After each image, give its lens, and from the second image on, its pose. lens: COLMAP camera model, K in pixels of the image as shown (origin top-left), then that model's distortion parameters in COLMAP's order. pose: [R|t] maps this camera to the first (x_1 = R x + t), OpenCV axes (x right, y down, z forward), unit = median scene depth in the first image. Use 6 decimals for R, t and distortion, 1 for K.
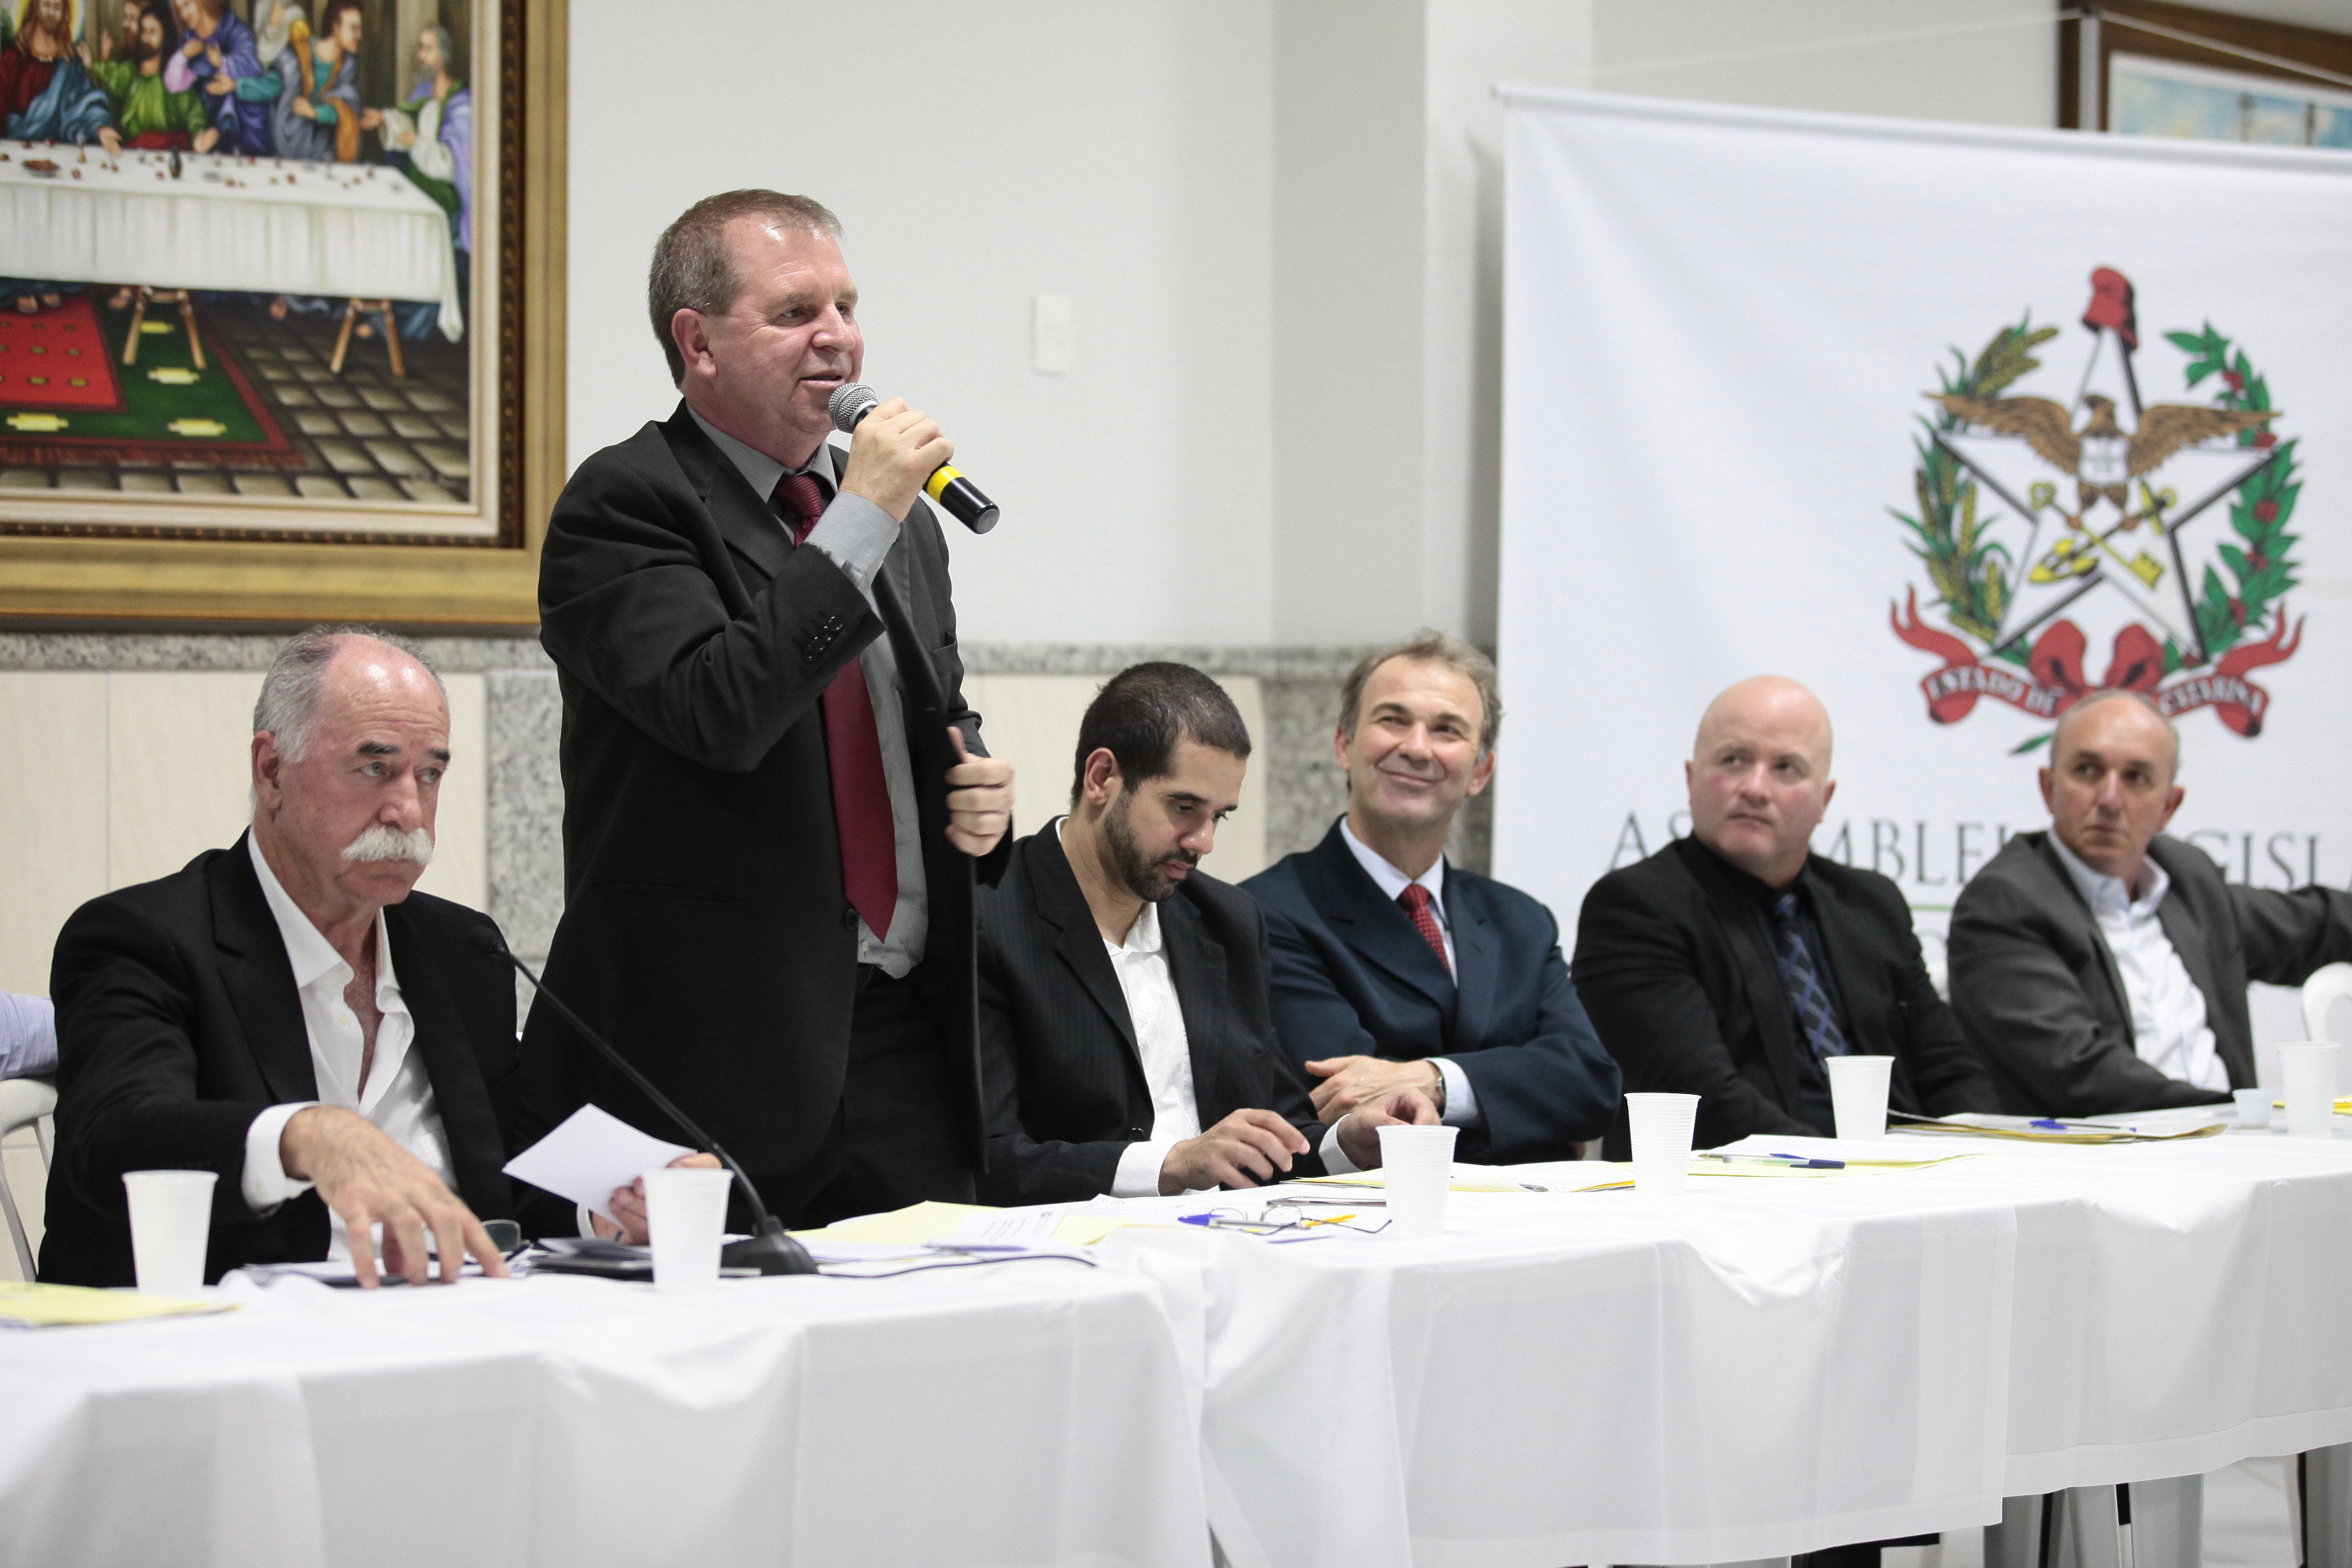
lens RADIAL K [[6384.1, 0, 1182.0], [0, 6384.1, 783.1], [0, 0, 1]] dist [-0.037651, 0.000000]
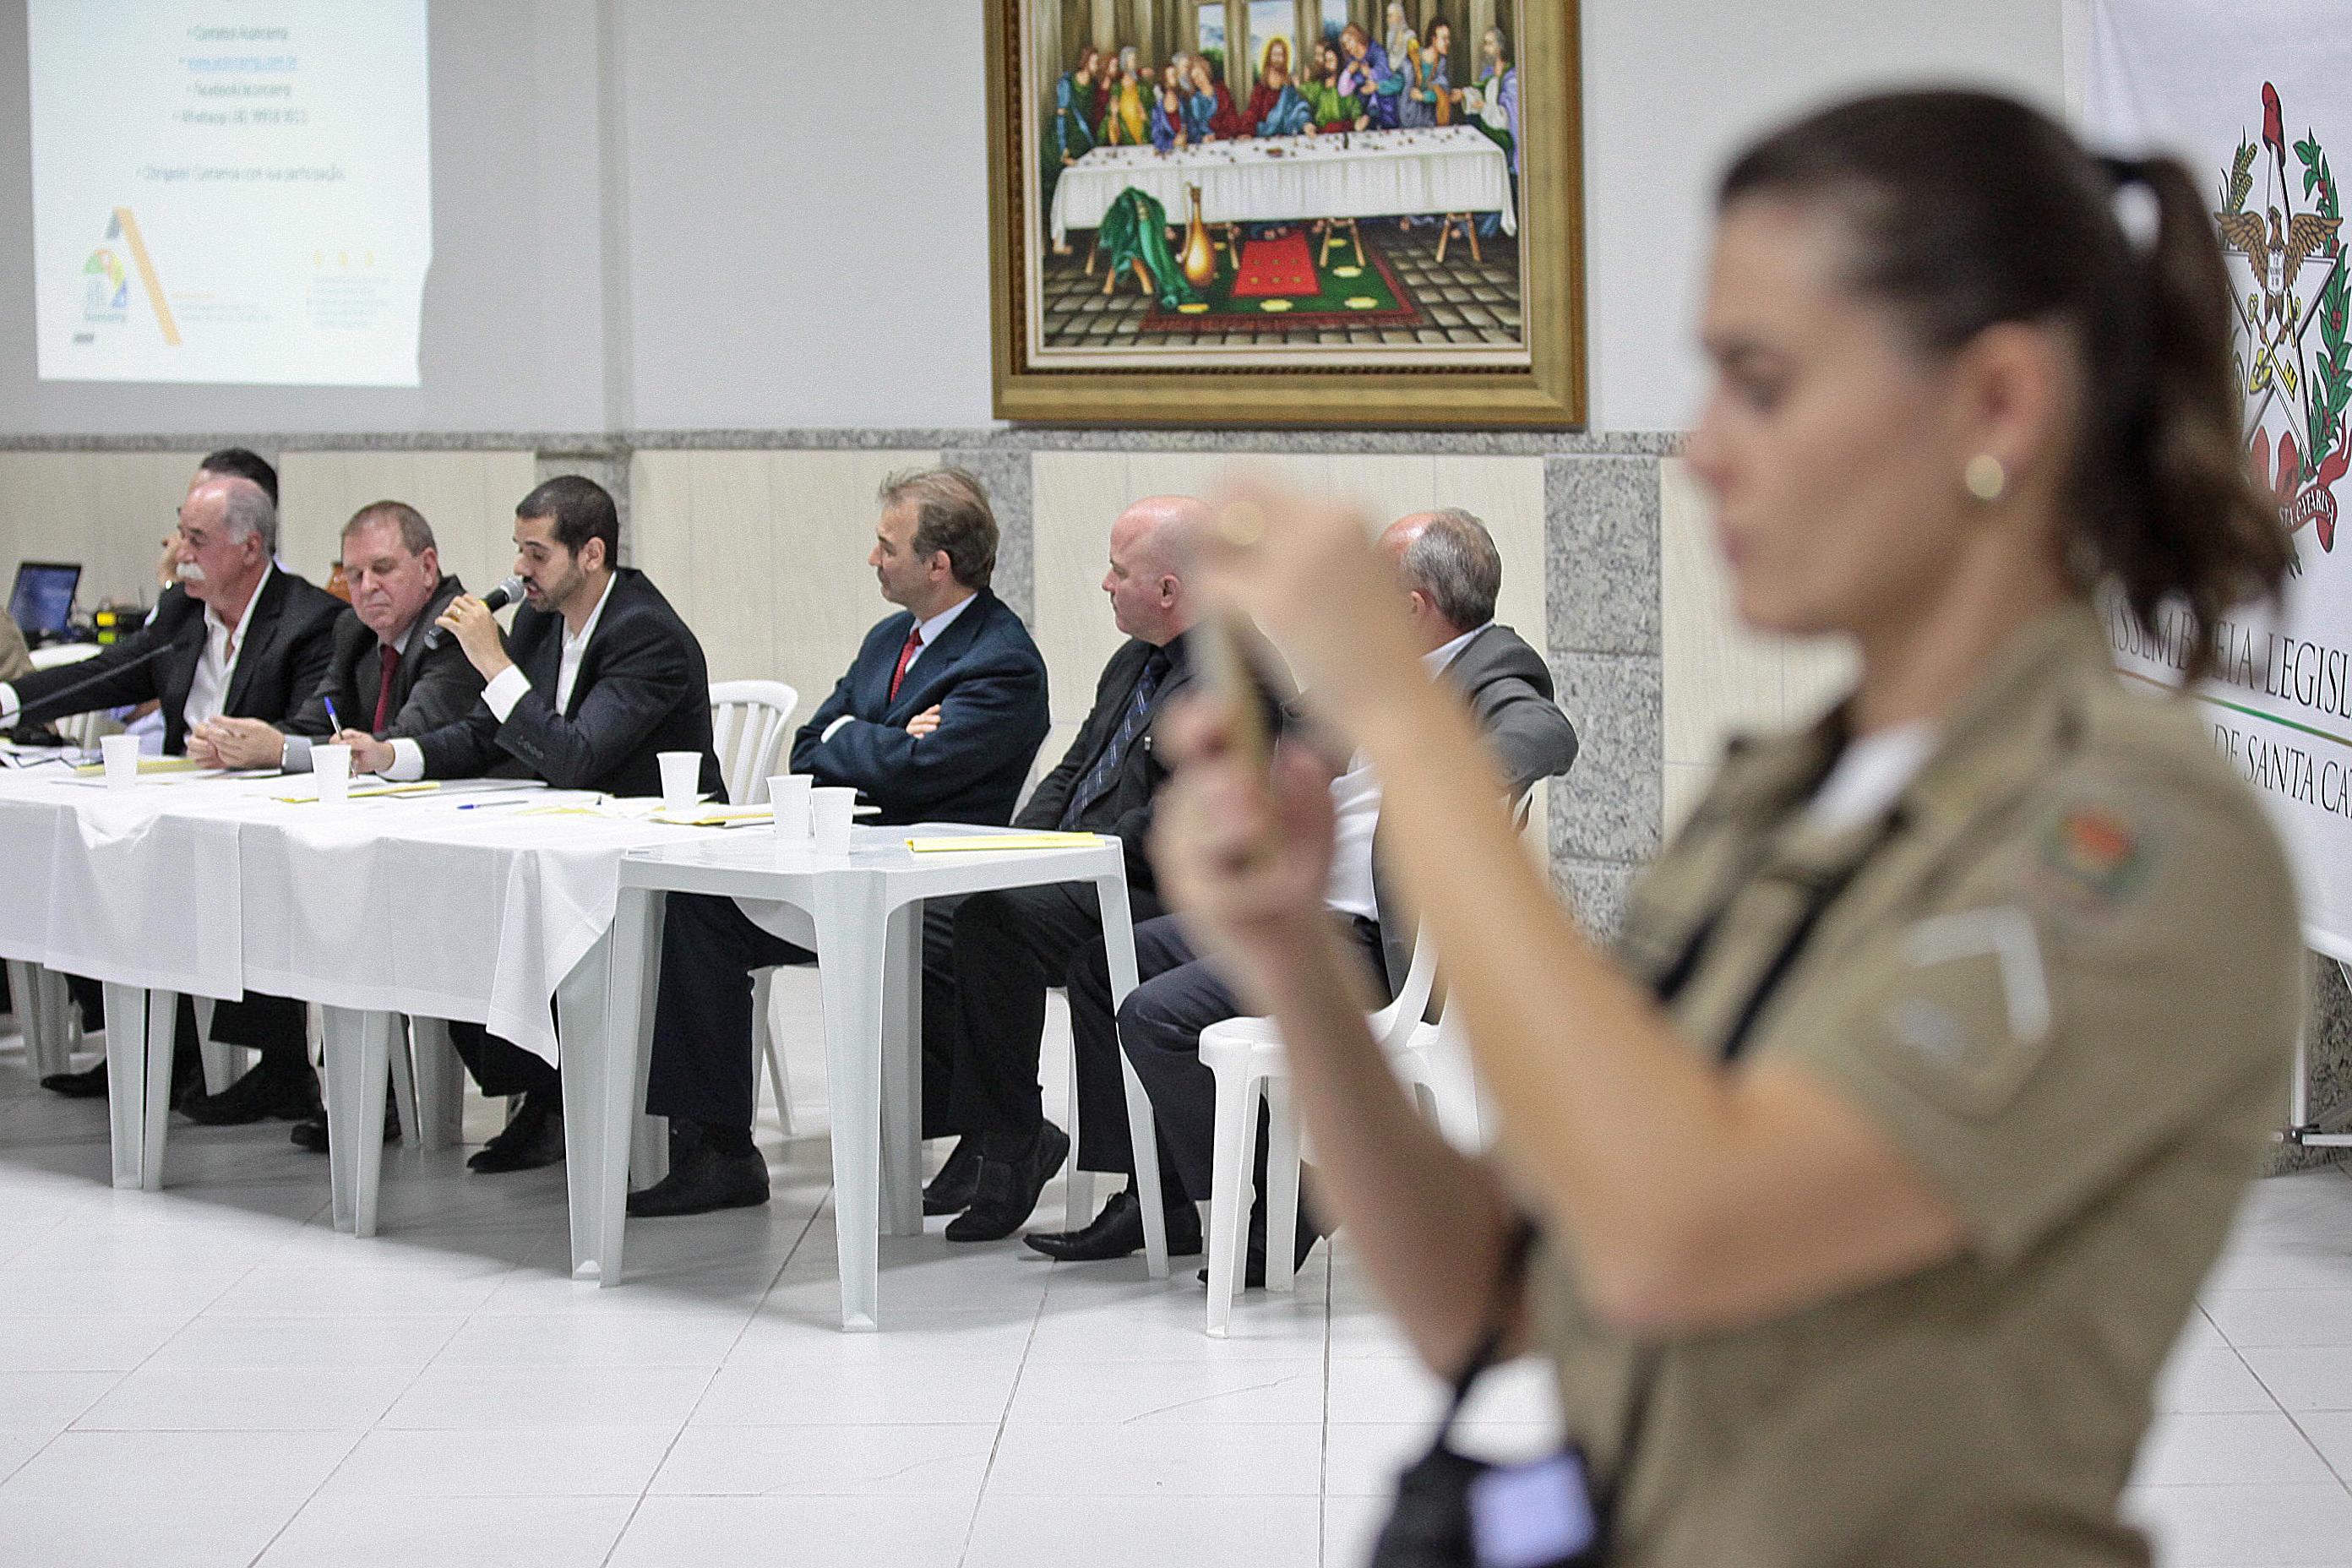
lens RADIAL K [[5138.2, 0, 1181.7], [0, 5138.2, 796.8], [0, 0, 1]] dist [-0.267229, 0.000000]
pose [[-0.054391, 0.089600, -0.994492, 1.125850], [0.004767, 0.995978, 0.089473, -0.046814], [0.998508, 0.000125, -0.054599, 1.010984]]
